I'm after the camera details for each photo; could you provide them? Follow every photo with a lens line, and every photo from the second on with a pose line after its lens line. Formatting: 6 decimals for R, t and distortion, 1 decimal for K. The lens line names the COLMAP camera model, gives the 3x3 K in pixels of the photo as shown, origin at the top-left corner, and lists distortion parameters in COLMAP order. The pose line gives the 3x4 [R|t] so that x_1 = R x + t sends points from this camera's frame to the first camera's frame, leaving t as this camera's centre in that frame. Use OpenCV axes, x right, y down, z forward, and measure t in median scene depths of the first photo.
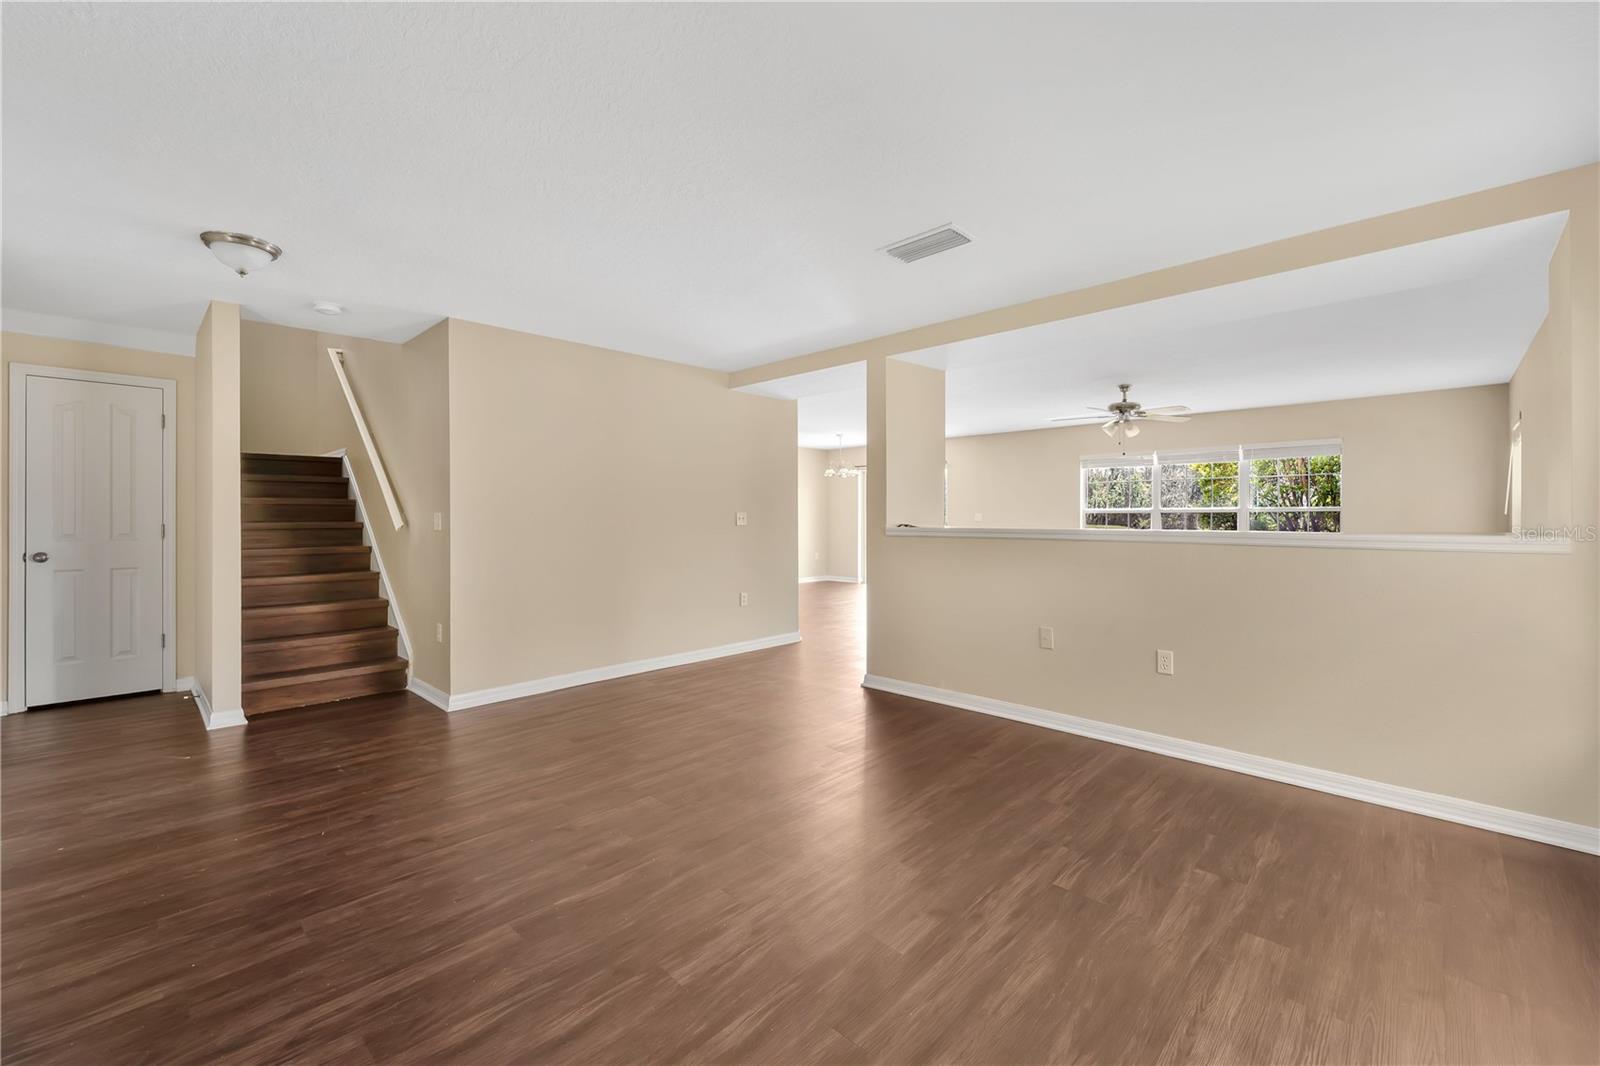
lens RADIAL K [[667.8, 0, 803.6], [0, 667.8, 535.8], [0, 0, 1]] dist [0.000723, 0.000152]
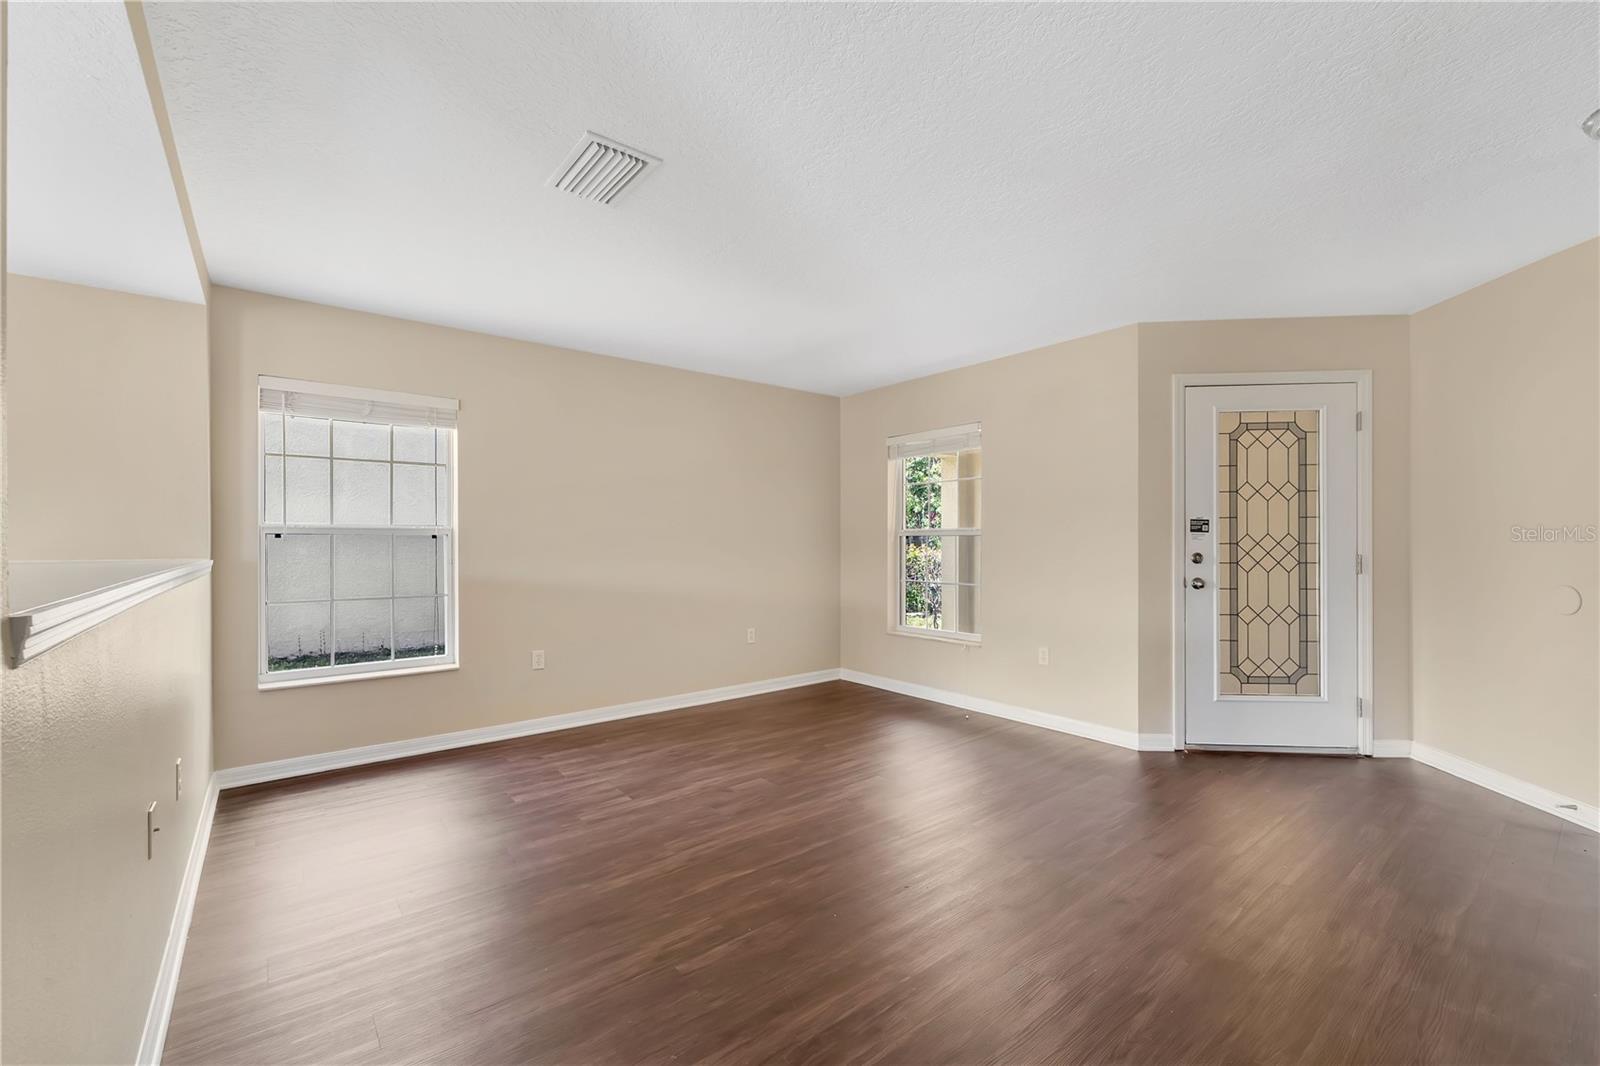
lens RADIAL K [[667.8, 0, 803.6], [0, 667.8, 535.8], [0, 0, 1]] dist [0.000723, 0.000152]
pose [[-0.991898, 0.000067, 0.127038, -0.178230], [-0.000132, 0.999999, -0.001562, -0.042304], [-0.127038, -0.001566, -0.991897, 2.453445]]
